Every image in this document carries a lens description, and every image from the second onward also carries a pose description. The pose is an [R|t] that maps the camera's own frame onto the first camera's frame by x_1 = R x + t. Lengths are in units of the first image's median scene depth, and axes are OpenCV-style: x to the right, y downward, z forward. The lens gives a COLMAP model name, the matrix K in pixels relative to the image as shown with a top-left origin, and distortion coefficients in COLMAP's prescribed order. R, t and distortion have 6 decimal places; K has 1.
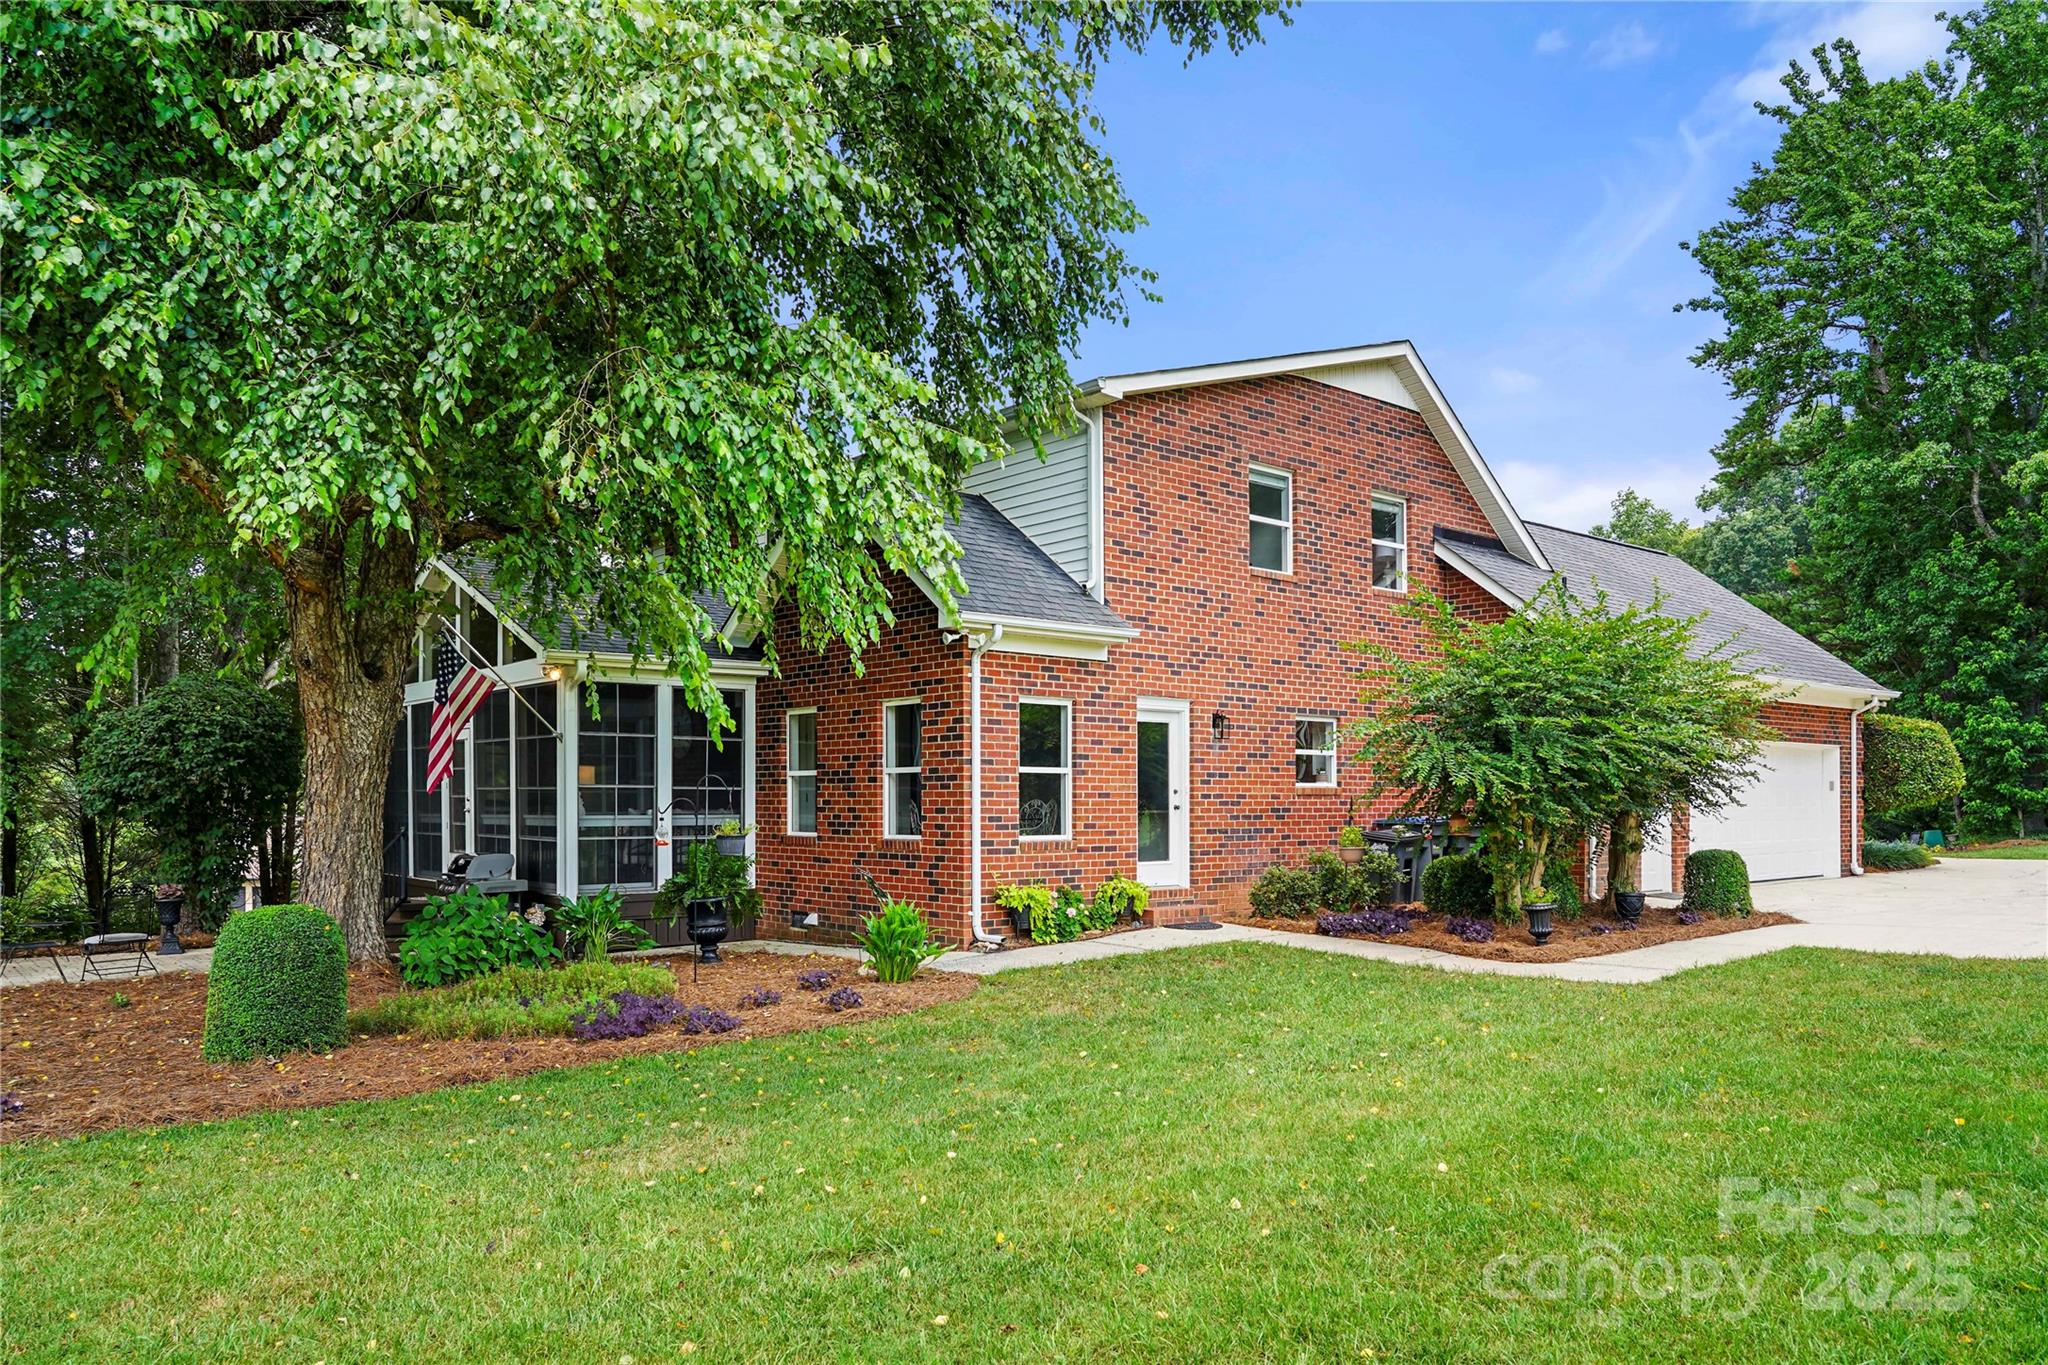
lens RADIAL K [[1430.0, 0, 1024.2], [0, 1430.0, 775.4], [0, 0, 1]] dist [0.001136, 0.003274]
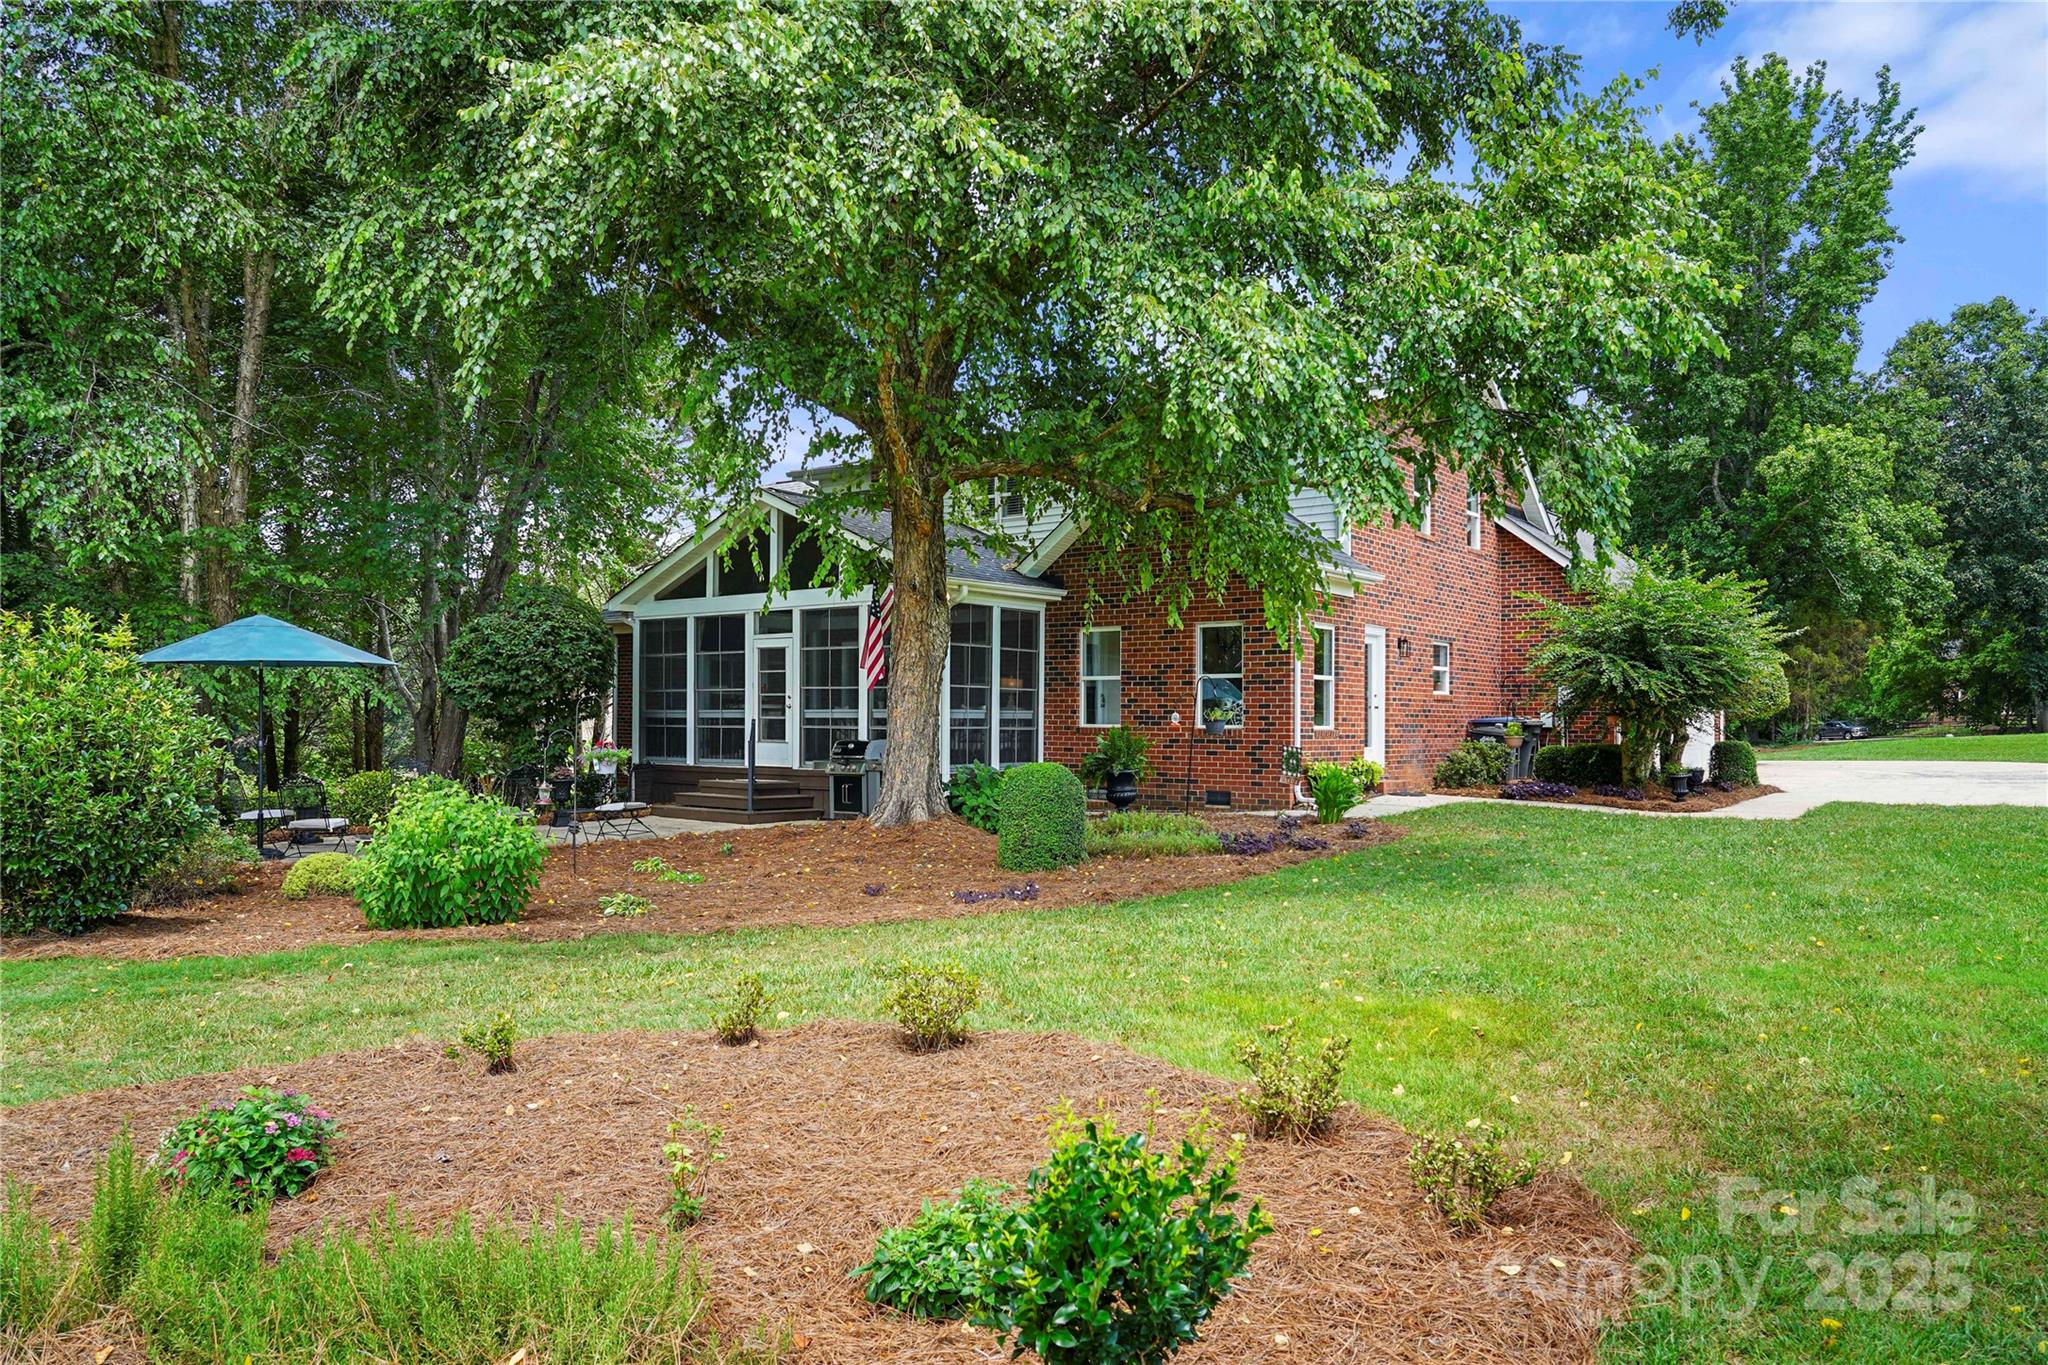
lens RADIAL K [[1394.5, 0, 1024.0], [0, 1394.5, 682.5], [0, 0, 1]] dist [0.001697, 0.000396]
pose [[0.976480, 0.012802, 0.215227, -0.466593], [-0.010734, 0.999884, -0.010775, 0.015622], [-0.215340, 0.008212, 0.976505, -0.188306]]
